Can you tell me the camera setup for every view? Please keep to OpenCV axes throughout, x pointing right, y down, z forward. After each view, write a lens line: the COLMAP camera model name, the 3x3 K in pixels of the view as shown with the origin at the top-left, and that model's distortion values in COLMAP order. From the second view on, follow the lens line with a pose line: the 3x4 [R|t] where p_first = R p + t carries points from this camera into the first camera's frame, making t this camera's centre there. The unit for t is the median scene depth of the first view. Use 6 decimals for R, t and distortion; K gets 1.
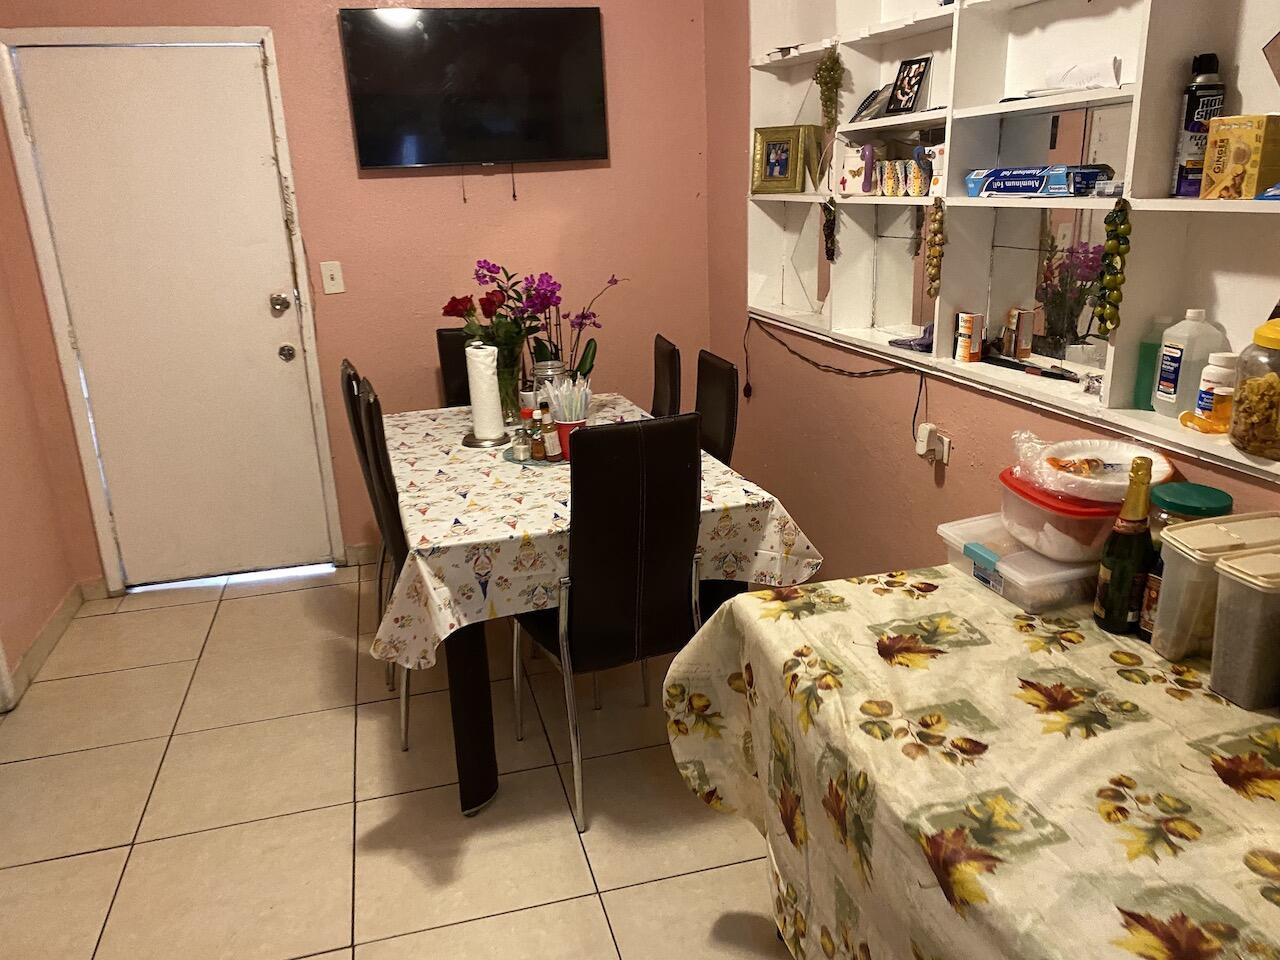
lens RADIAL K [[982.8, 0, 643.4], [0, 982.8, 493.5], [0, 0, 1]] dist [0.055380, -0.071599]
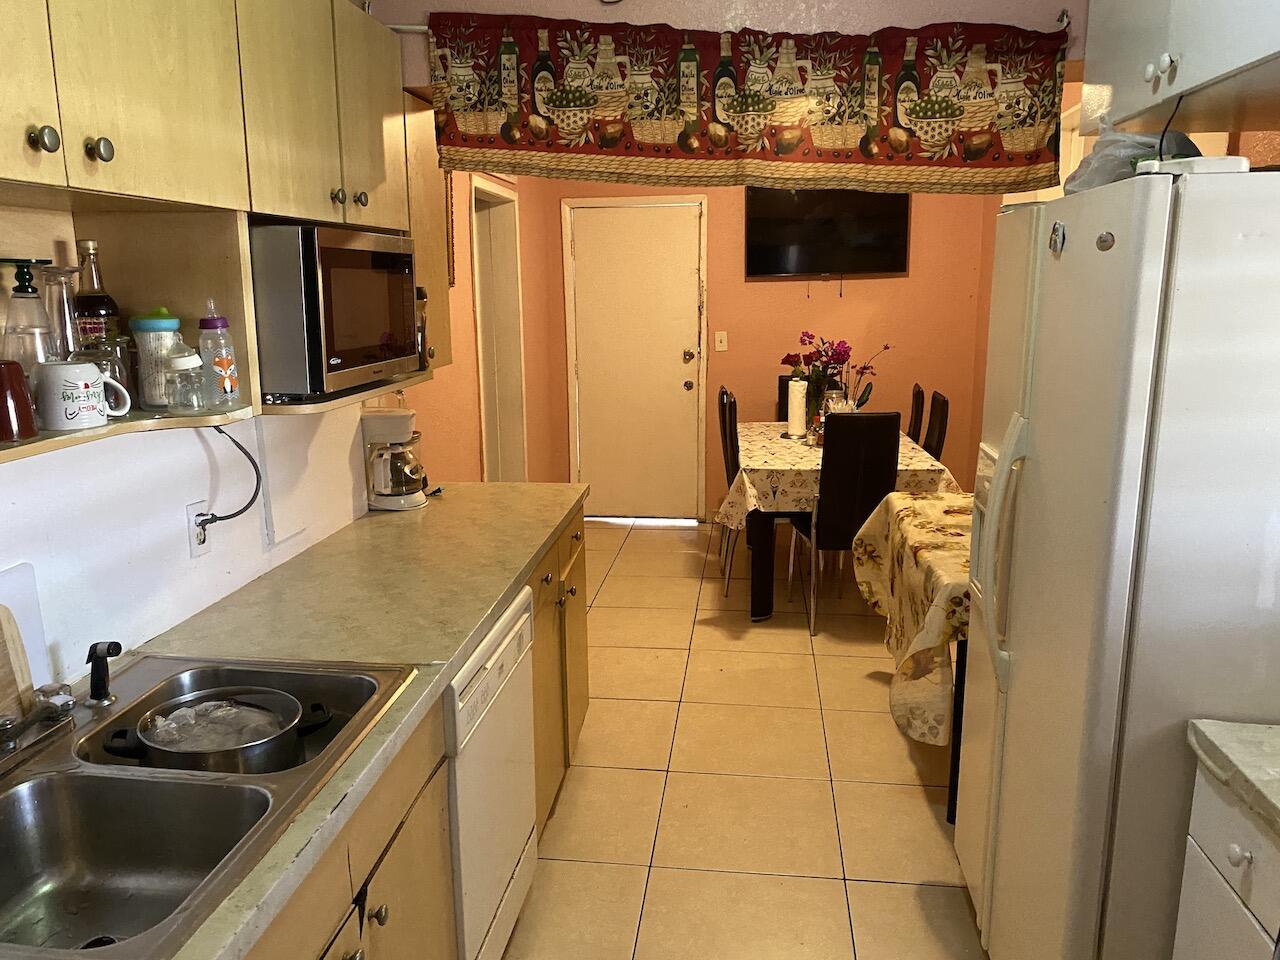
lens RADIAL K [[982.8, 0, 630.6], [0, 982.8, 486.2], [0, 0, 1]] dist [0.055380, -0.071599]
pose [[0.924096, 0.102640, -0.368120, 0.238685], [-0.136303, 0.988428, -0.066569, 0.206377], [0.357027, 0.111692, 0.927392, -0.747410]]
